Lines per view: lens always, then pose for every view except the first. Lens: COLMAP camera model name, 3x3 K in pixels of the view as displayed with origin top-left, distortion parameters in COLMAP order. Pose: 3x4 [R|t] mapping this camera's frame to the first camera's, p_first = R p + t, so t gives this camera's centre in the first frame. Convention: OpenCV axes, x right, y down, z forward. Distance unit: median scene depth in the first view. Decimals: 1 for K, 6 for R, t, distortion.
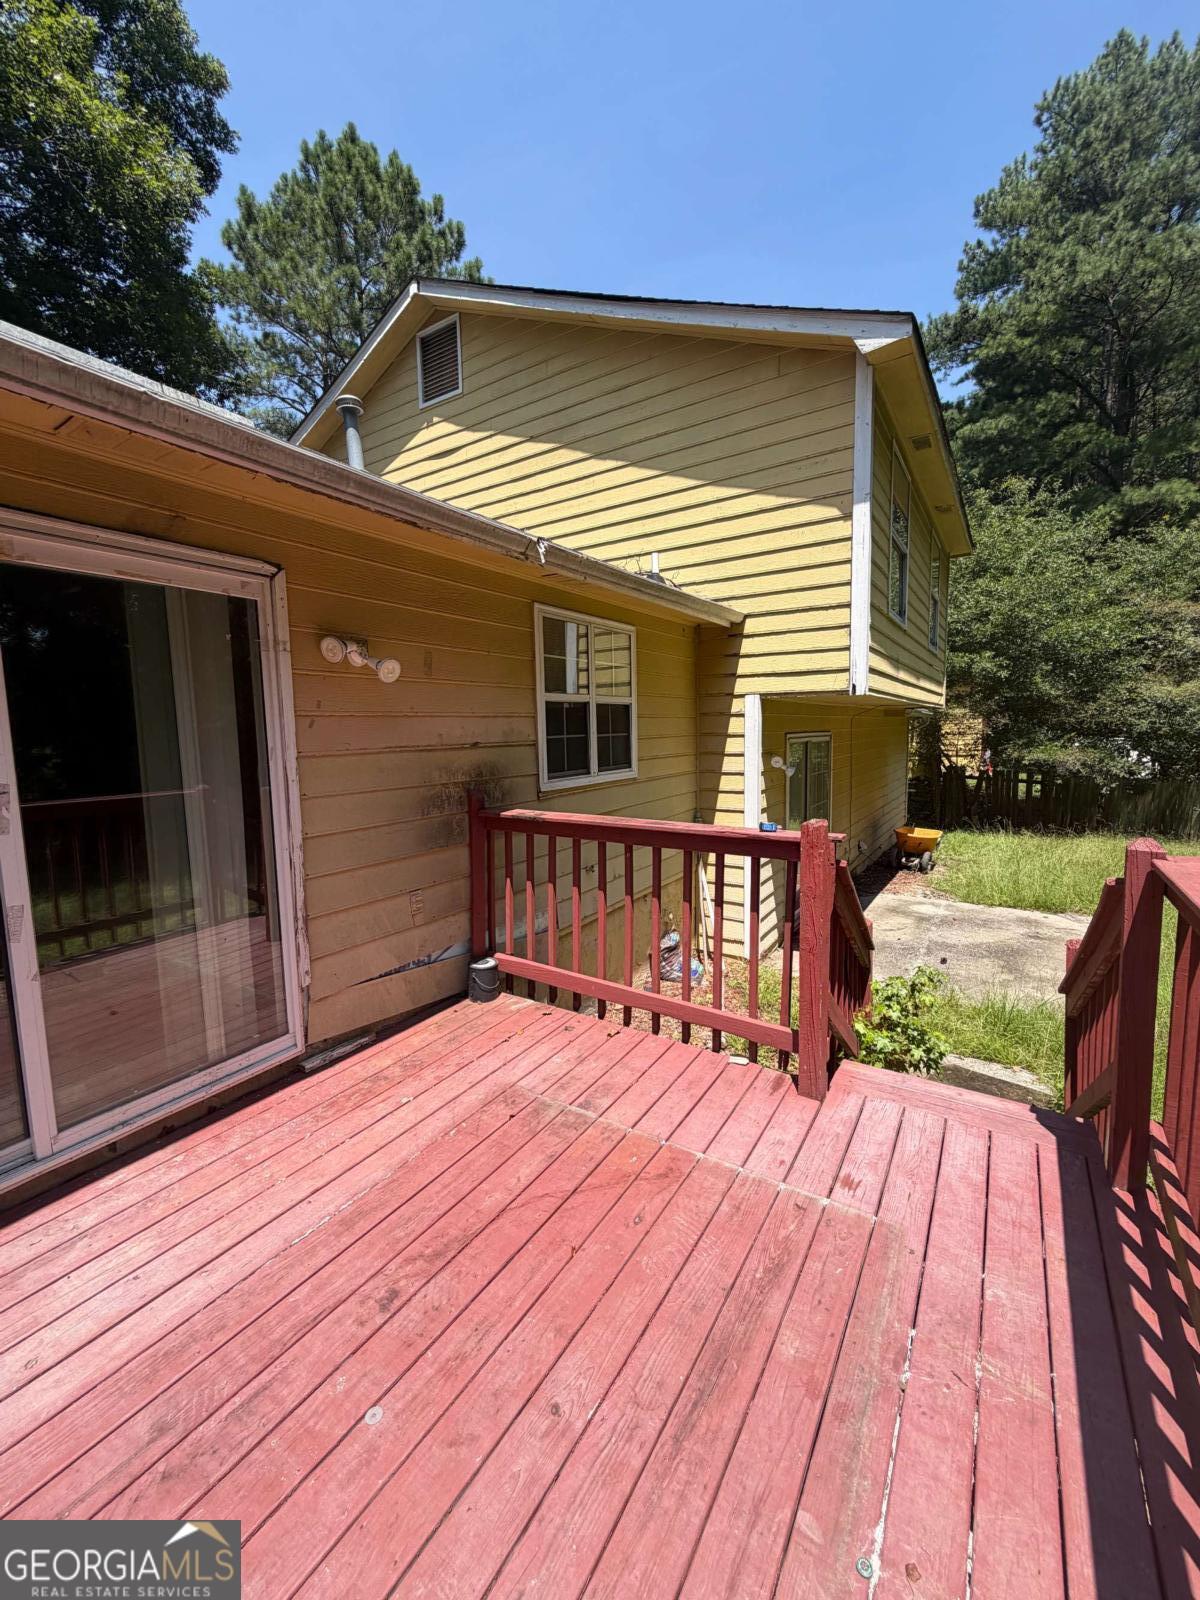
lens RADIAL K [[638.9, 0, 599.5], [0, 638.9, 799.4], [0, 0, 1]] dist [-0.000637, 0.000133]
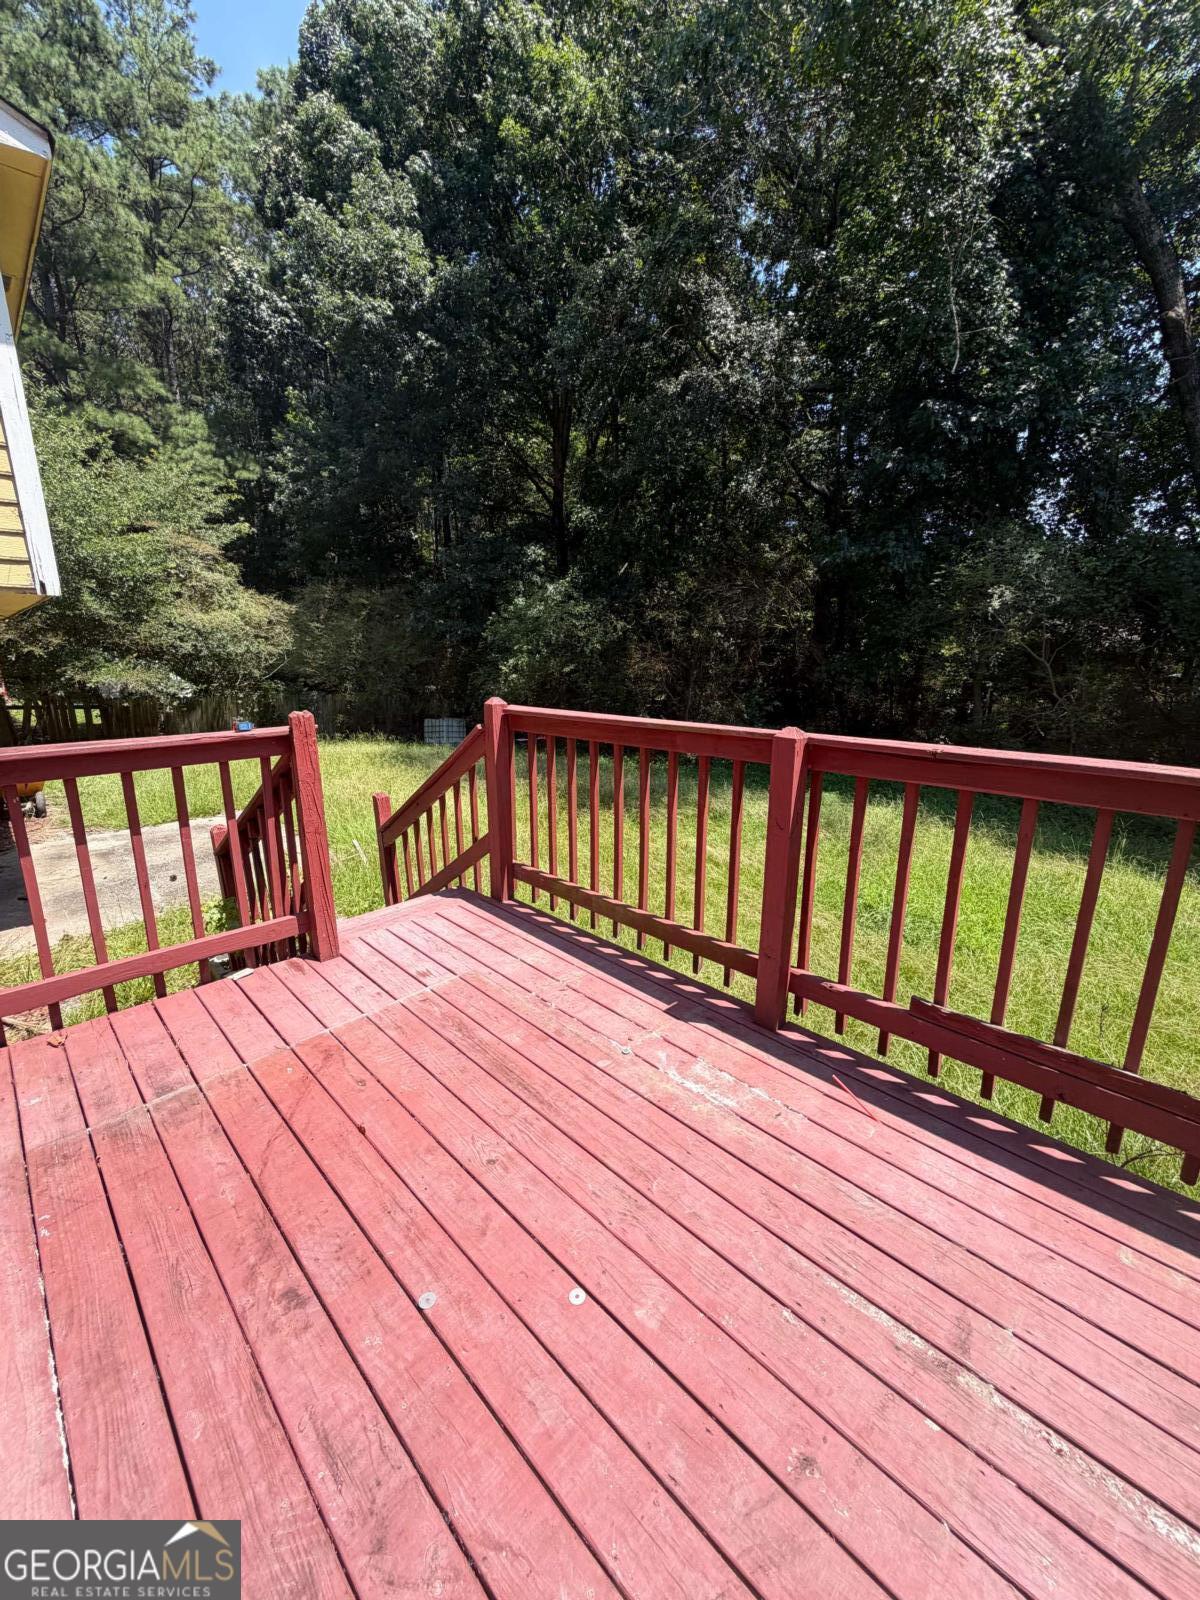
lens RADIAL K [[638.9, 0, 601.5], [0, 638.9, 798.5], [0, 0, 1]] dist [-0.000637, 0.000133]
pose [[0.213007, -0.206550, 0.954969, -0.575639], [0.101278, 0.976802, 0.188682, 0.020762], [-0.971787, 0.056527, 0.228985, 0.244824]]
